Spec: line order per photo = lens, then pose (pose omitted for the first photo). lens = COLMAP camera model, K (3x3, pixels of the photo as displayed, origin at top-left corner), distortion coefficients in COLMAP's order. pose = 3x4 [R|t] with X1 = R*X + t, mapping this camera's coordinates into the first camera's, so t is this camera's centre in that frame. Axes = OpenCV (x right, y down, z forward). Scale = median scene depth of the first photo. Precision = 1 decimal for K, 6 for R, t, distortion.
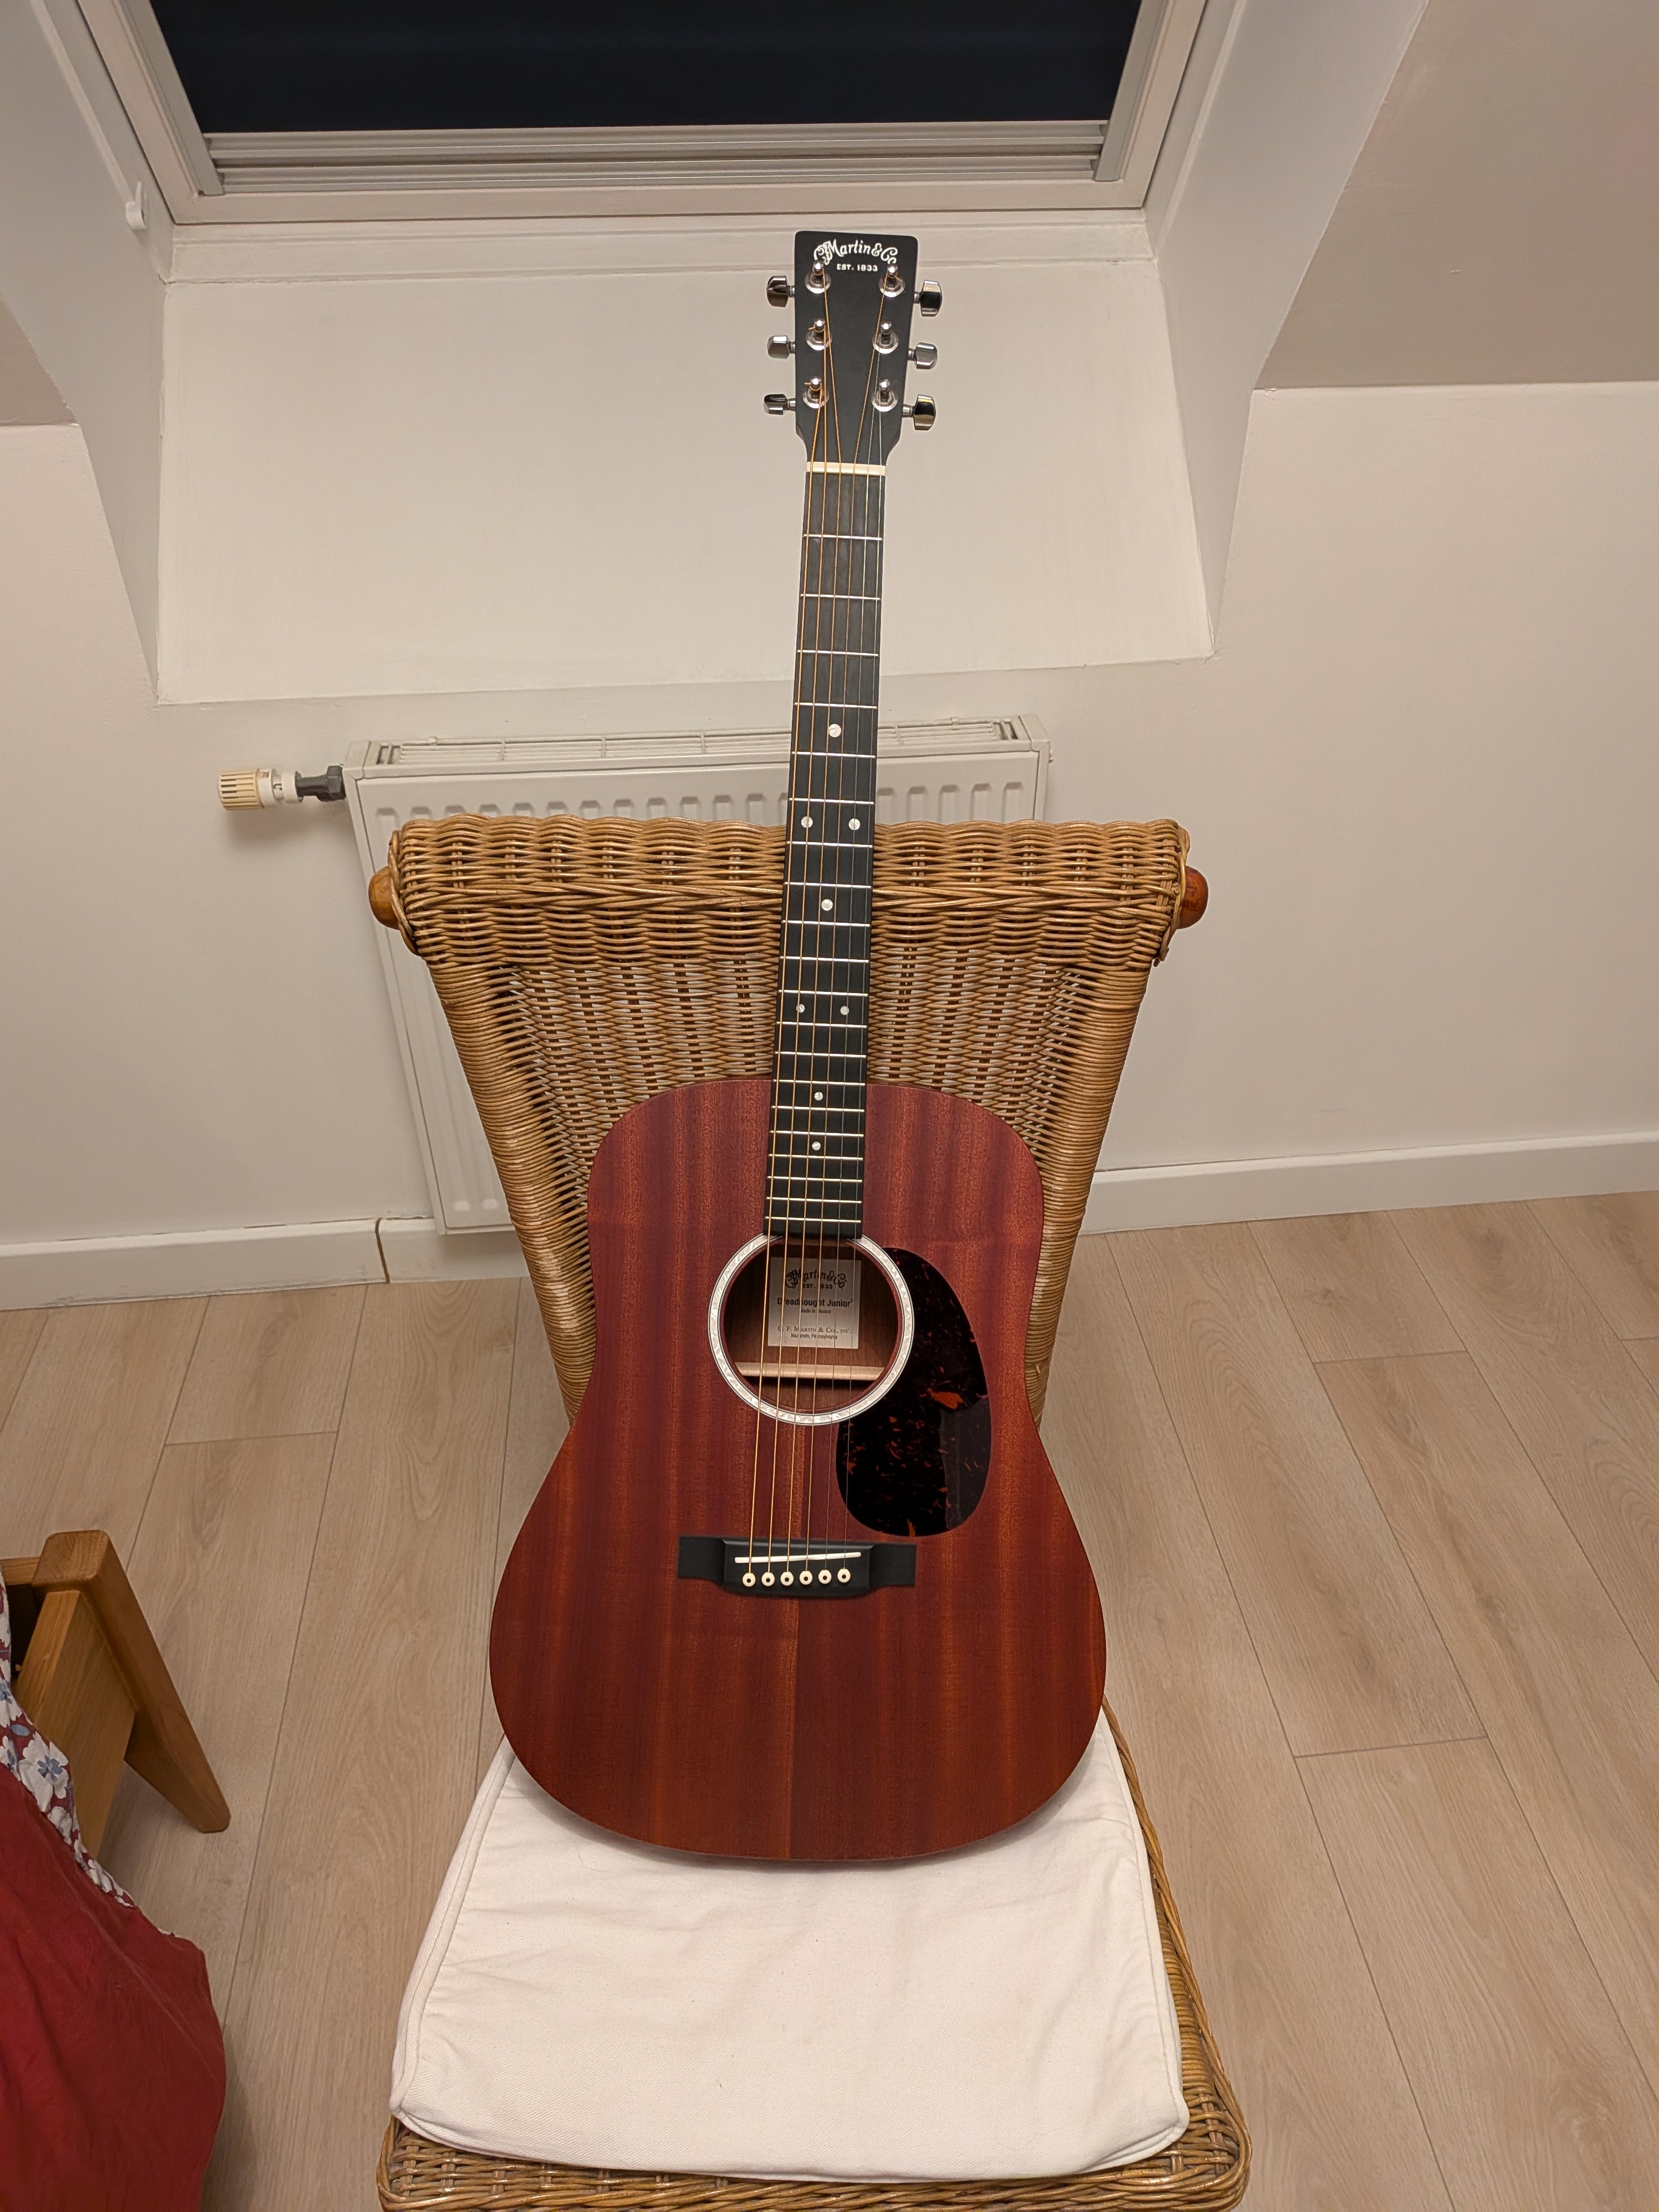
lens RADIAL K [[1632.2, 0, 855.1], [0, 1632.2, 1122.2], [0, 0, 1]] dist [0.043220, -0.083353]
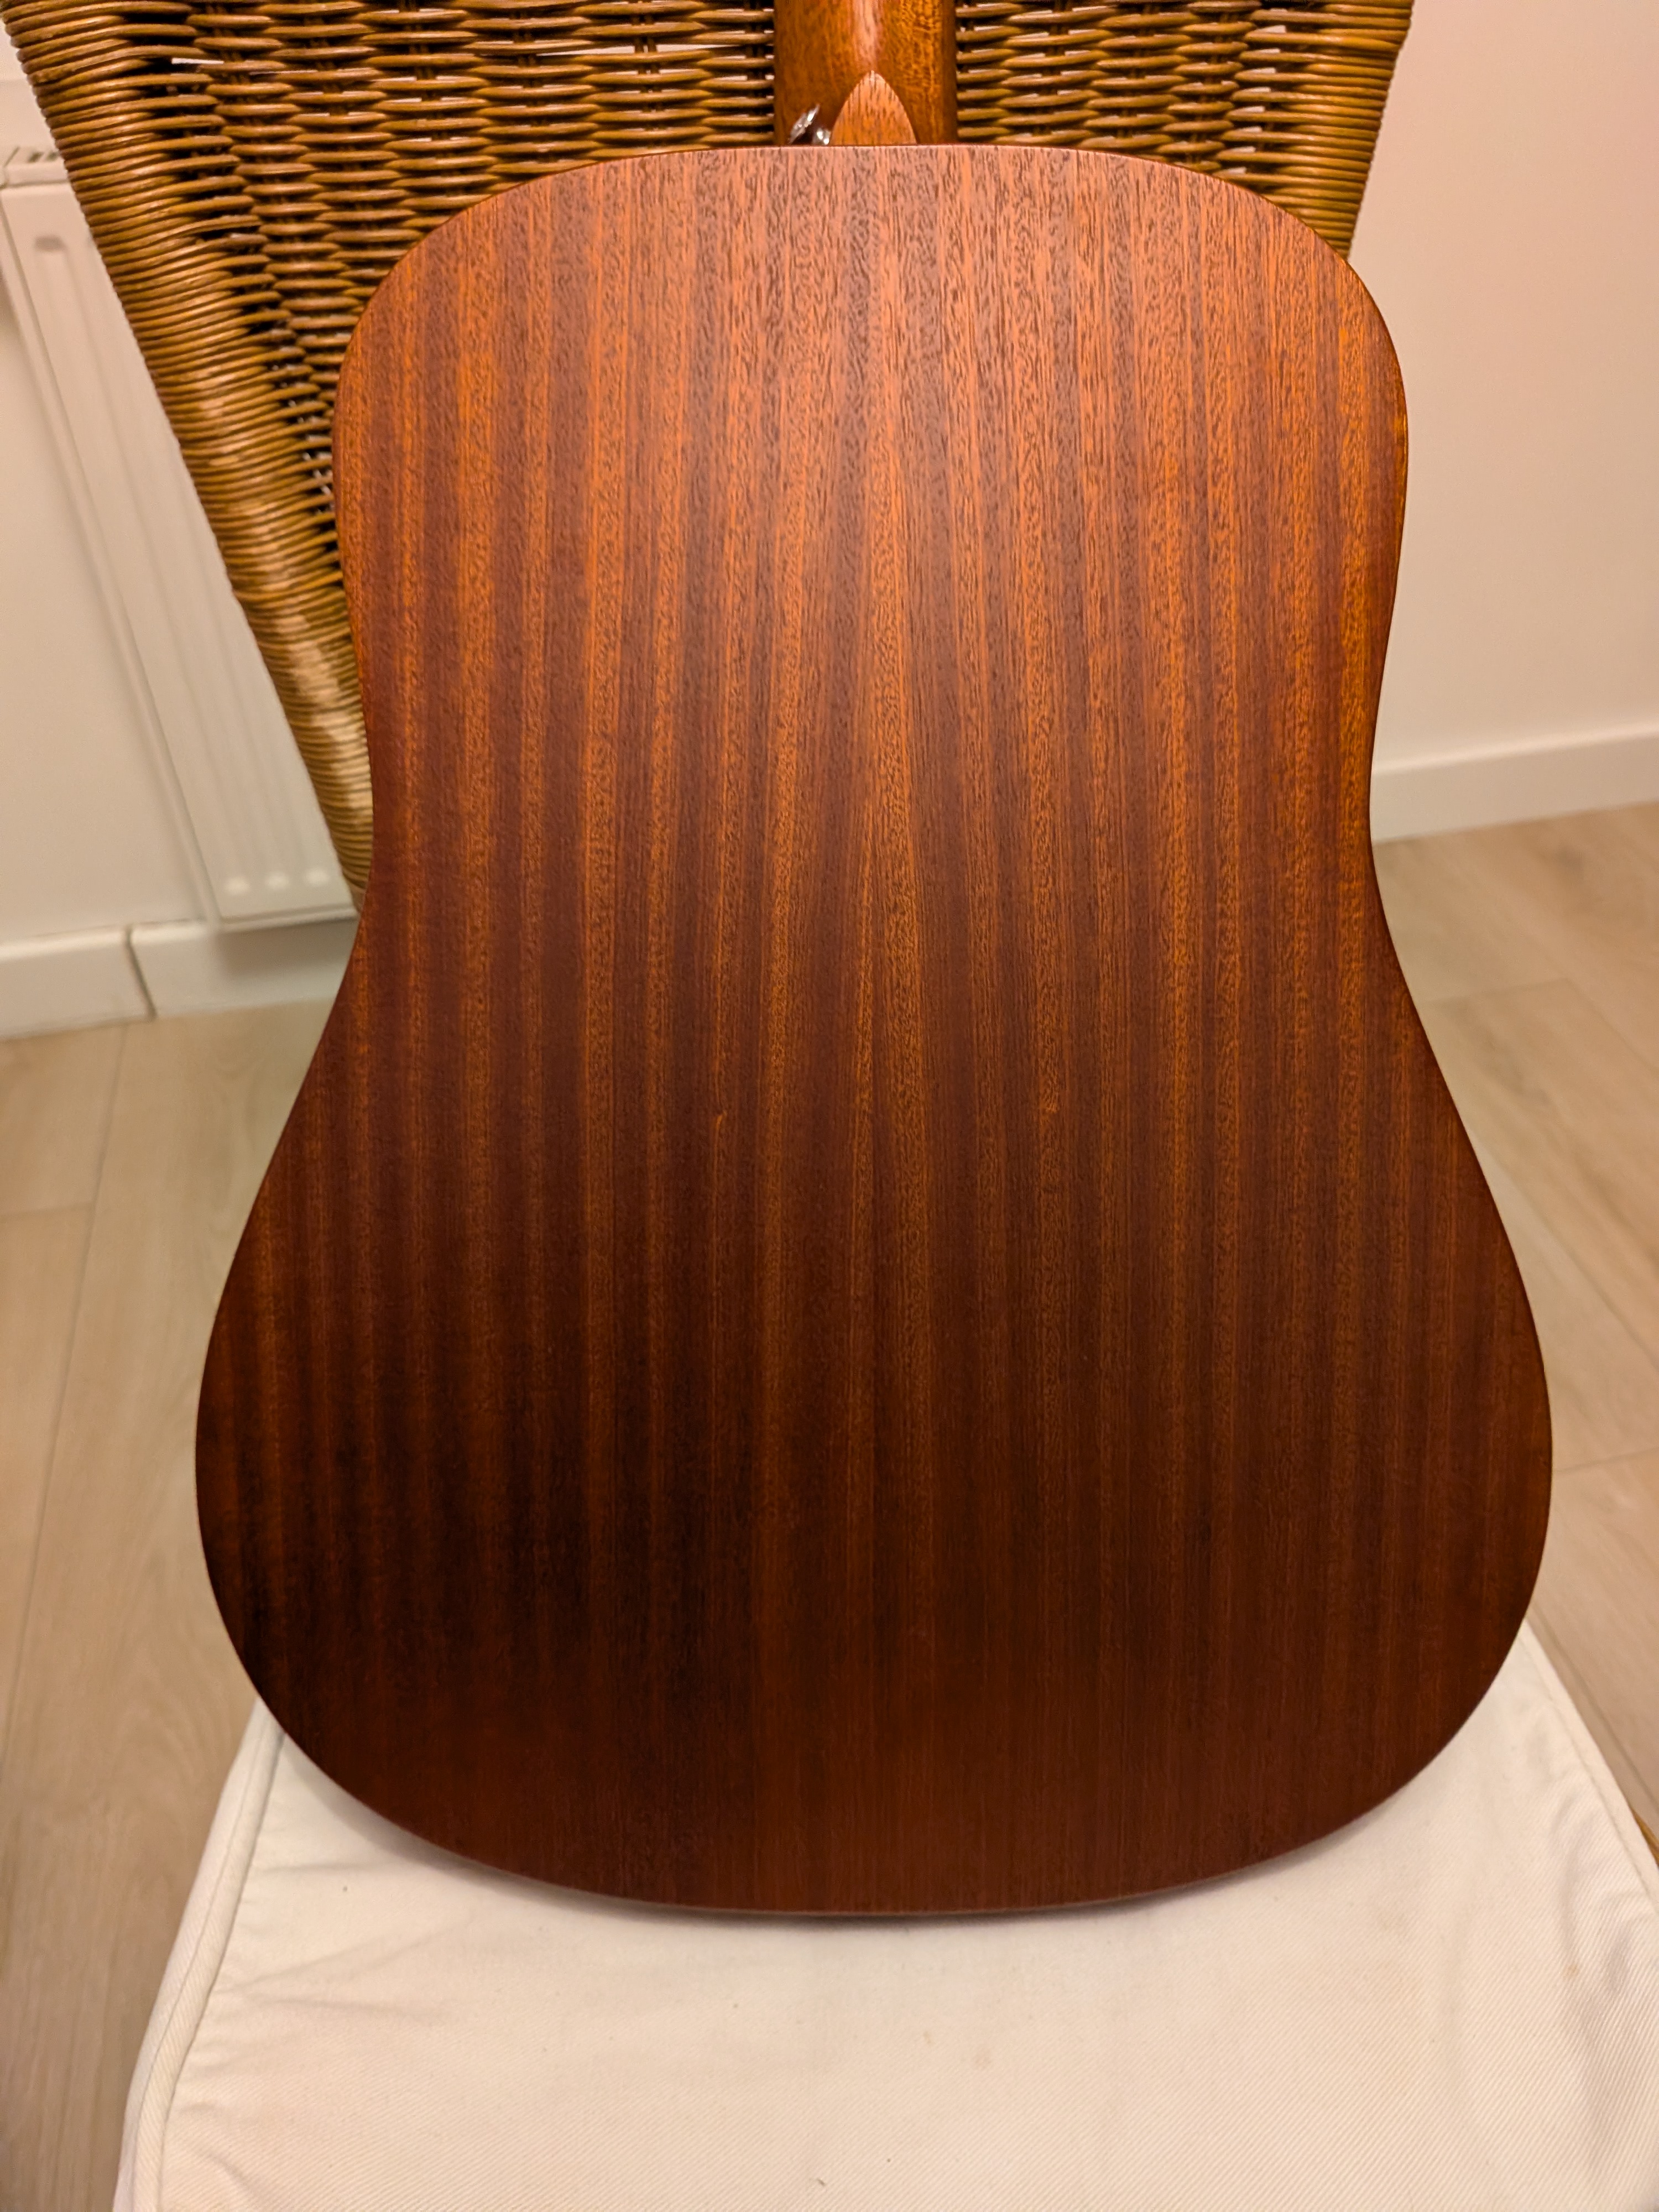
lens RADIAL K [[1632.2, 0, 836.3], [0, 1632.2, 1086.7], [0, 0, 1]] dist [0.043220, -0.083353]
pose [[0.993600, -0.084511, 0.074946, -0.076326], [0.079431, 0.994494, 0.068355, 0.213170], [-0.080310, -0.061964, 0.994842, 0.484729]]
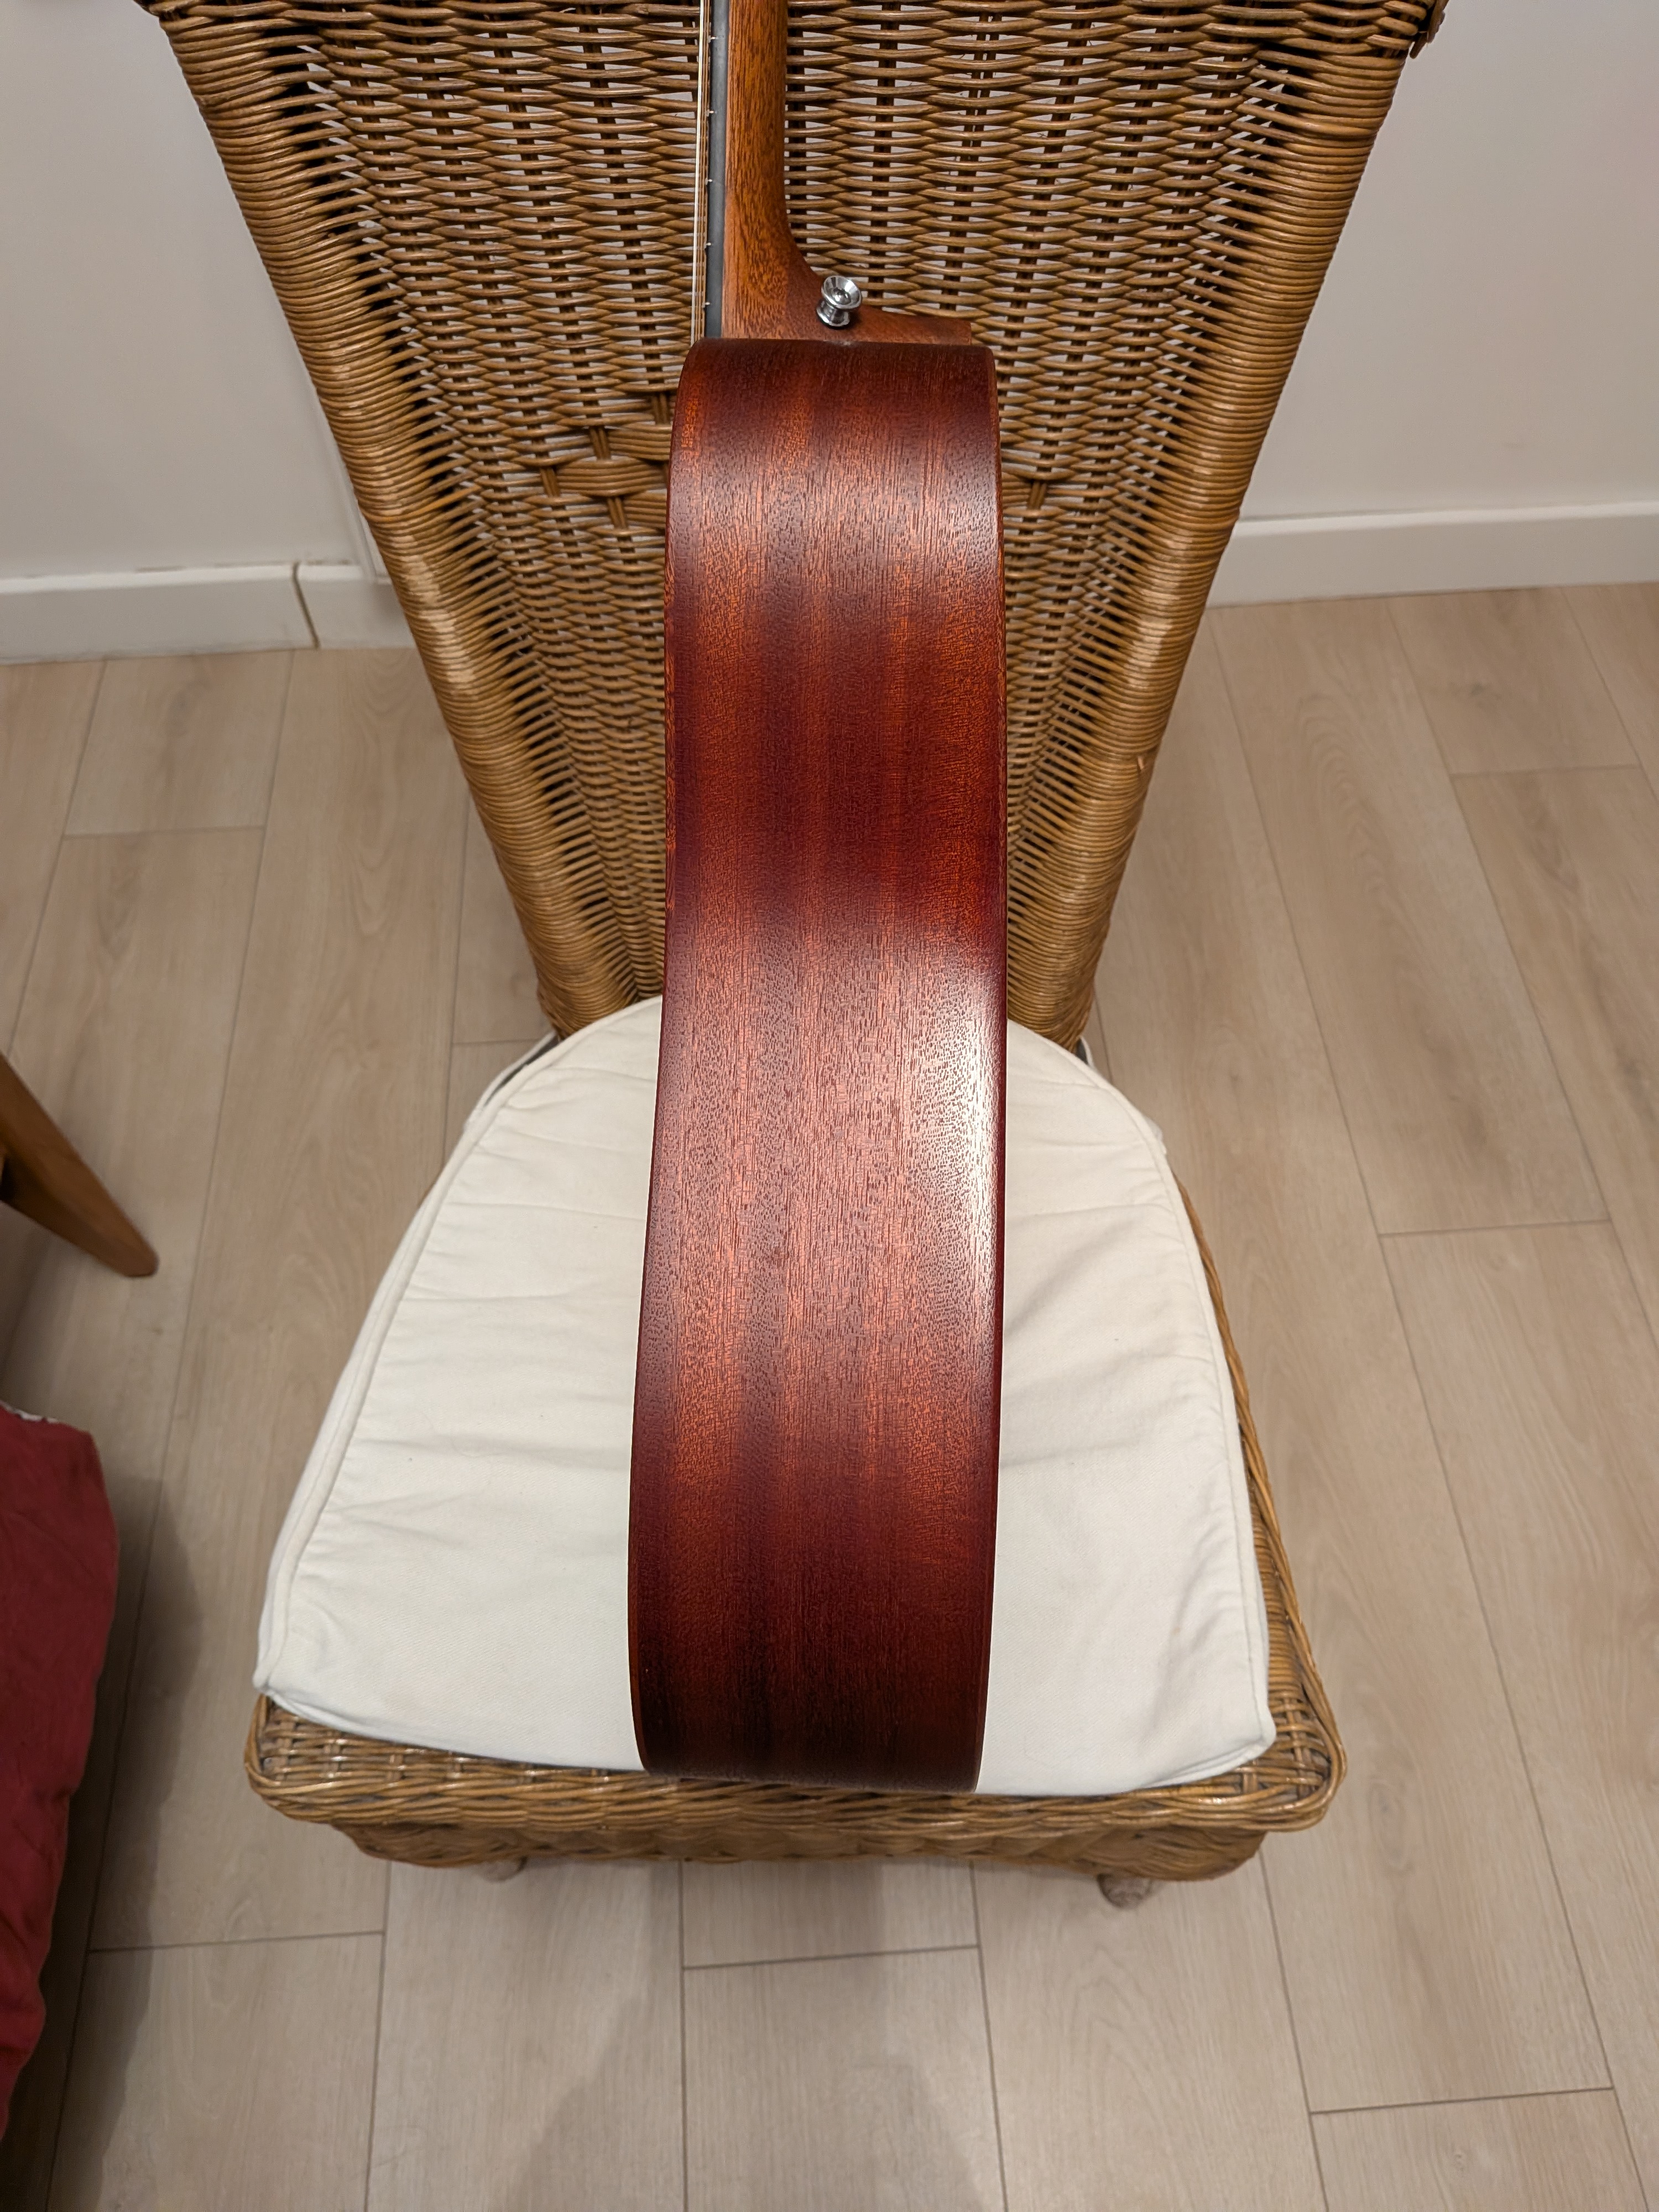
lens RADIAL K [[1632.2, 0, 837.9], [0, 1632.2, 1154.7], [0, 0, 1]] dist [0.043220, -0.083353]
pose [[0.999115, 0.032343, -0.026898, 0.008573], [-0.020317, 0.930913, 0.364675, 0.061993], [0.036835, -0.363806, 0.930746, 0.321502]]
